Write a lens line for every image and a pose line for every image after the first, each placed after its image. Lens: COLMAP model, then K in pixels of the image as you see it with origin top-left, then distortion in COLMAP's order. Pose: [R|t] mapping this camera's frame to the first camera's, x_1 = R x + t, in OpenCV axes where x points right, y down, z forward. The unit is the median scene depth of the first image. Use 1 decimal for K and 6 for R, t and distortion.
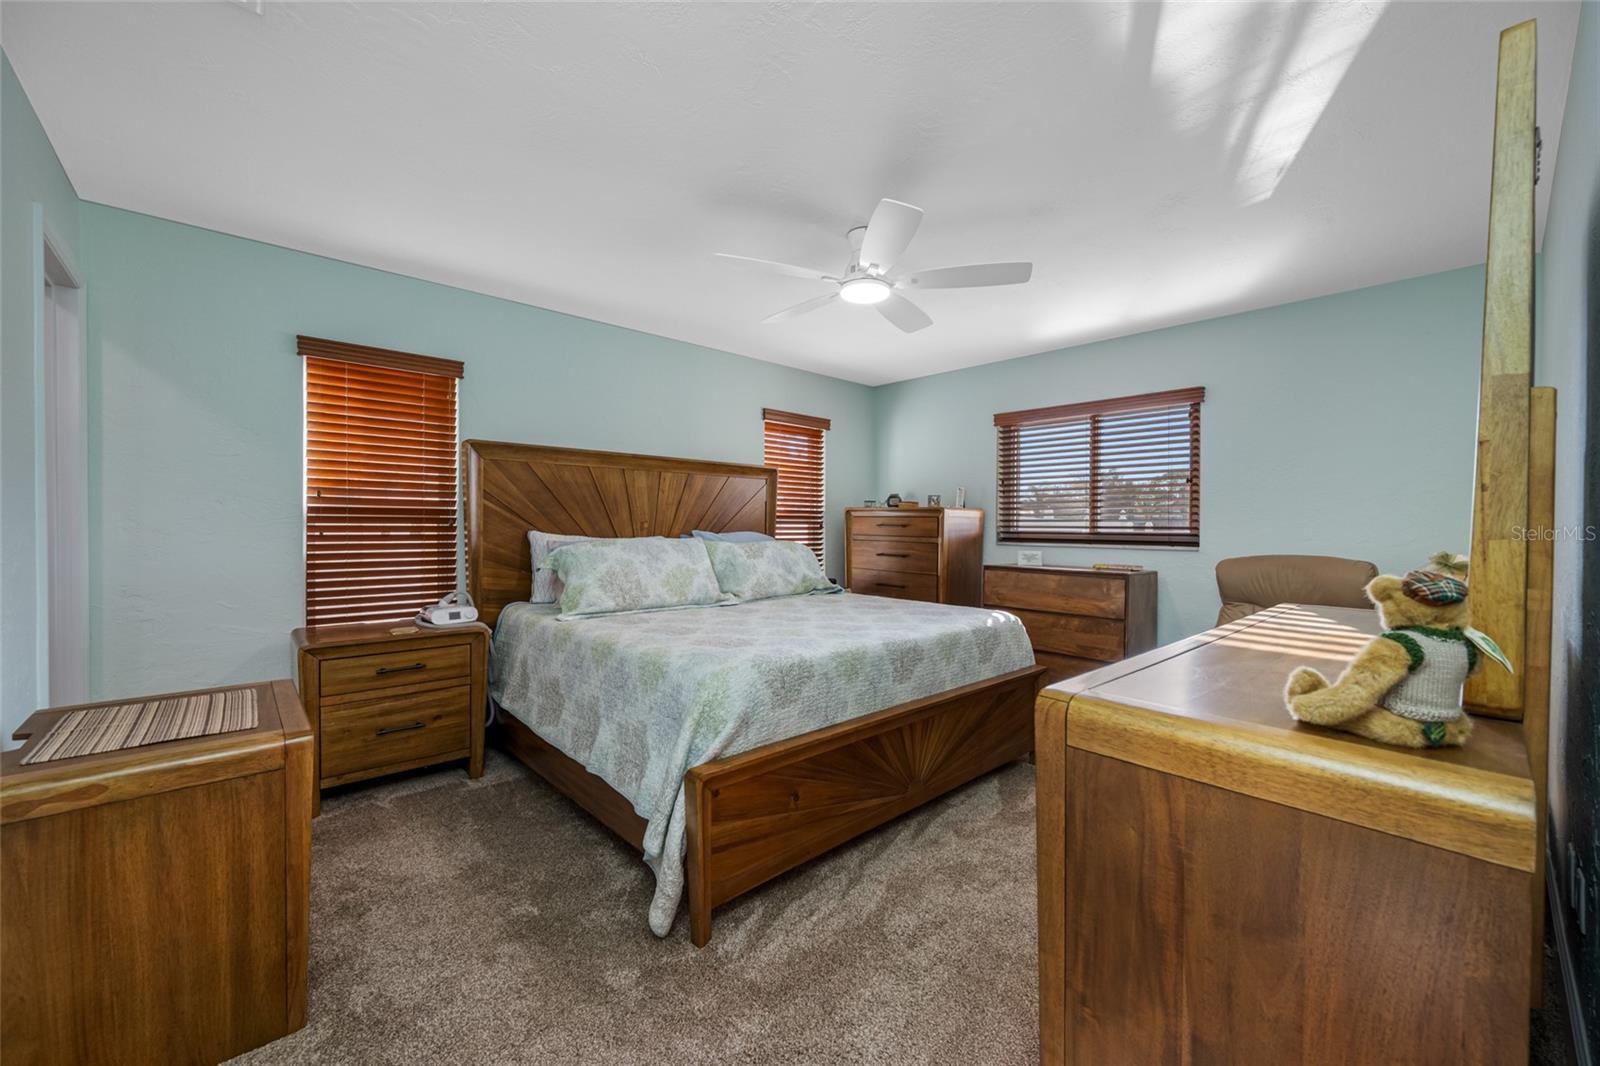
lens RADIAL K [[633.5, 0, 793.4], [0, 633.5, 529.8], [0, 0, 1]] dist [0.000883, 0.000590]
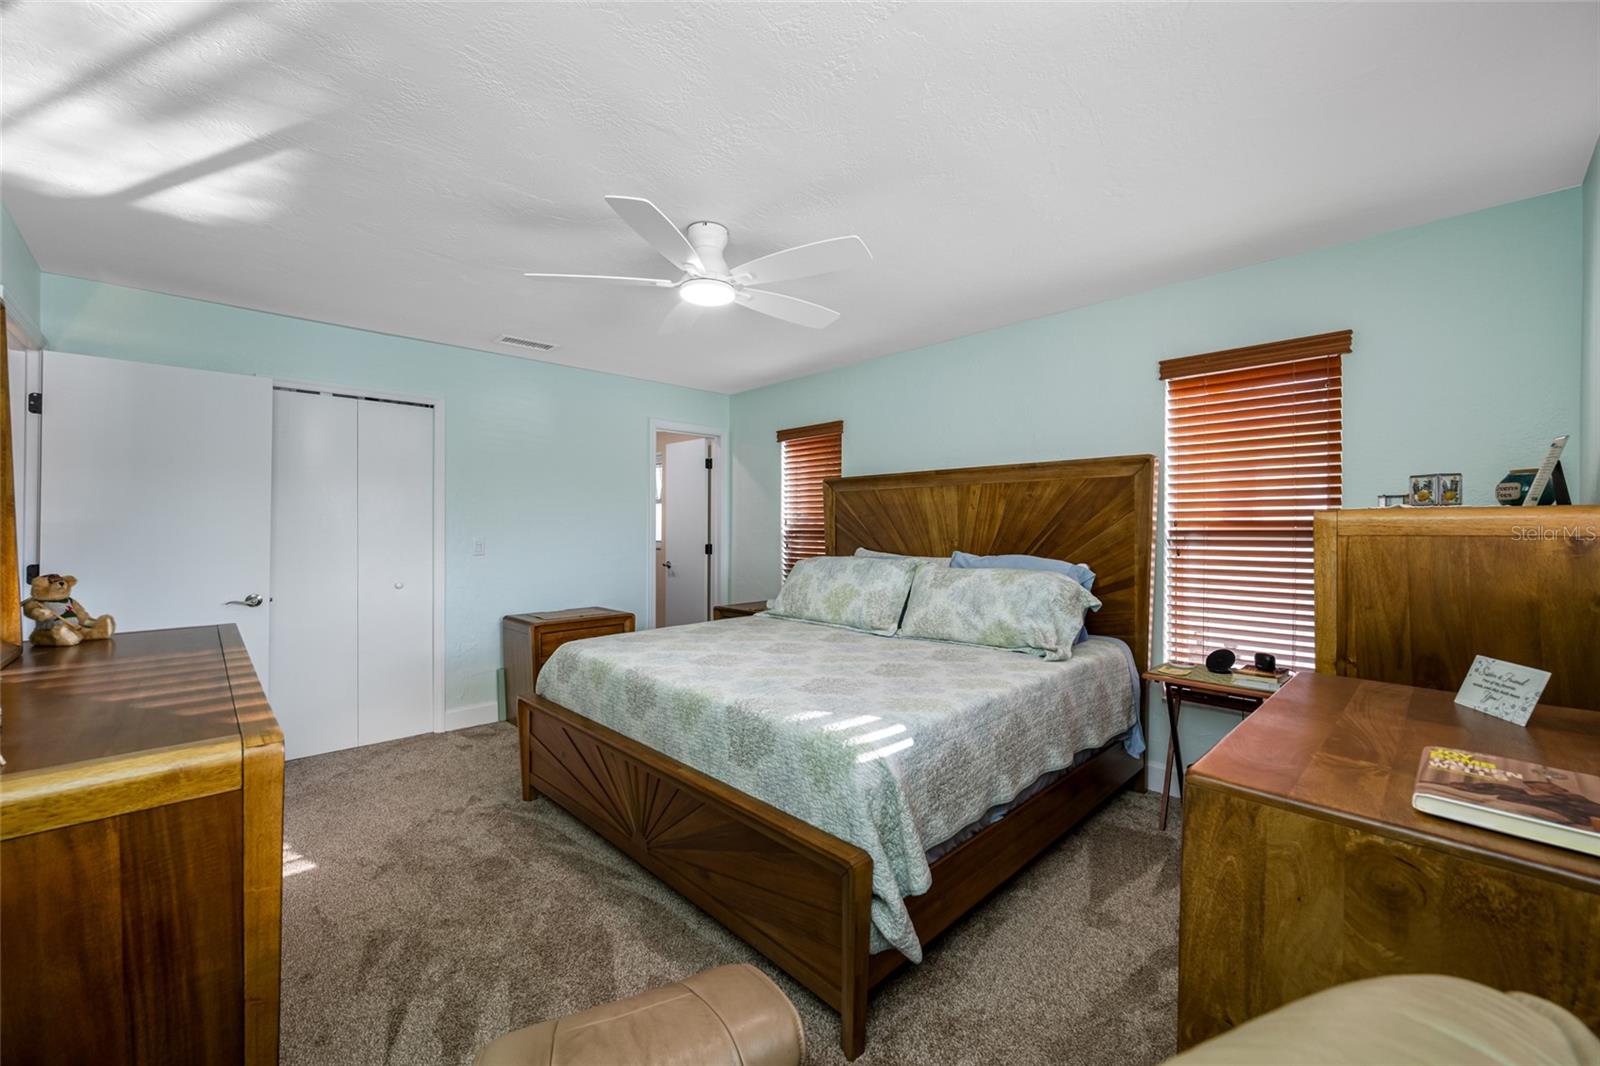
lens RADIAL K [[633.5, 0, 796.4], [0, 633.5, 525.9], [0, 0, 1]] dist [0.000883, 0.000590]
pose [[0.028248, -0.007078, -0.999576, 0.863107], [-0.002062, 0.999972, -0.007140, -0.032850], [0.999599, 0.002263, 0.028233, 0.921211]]
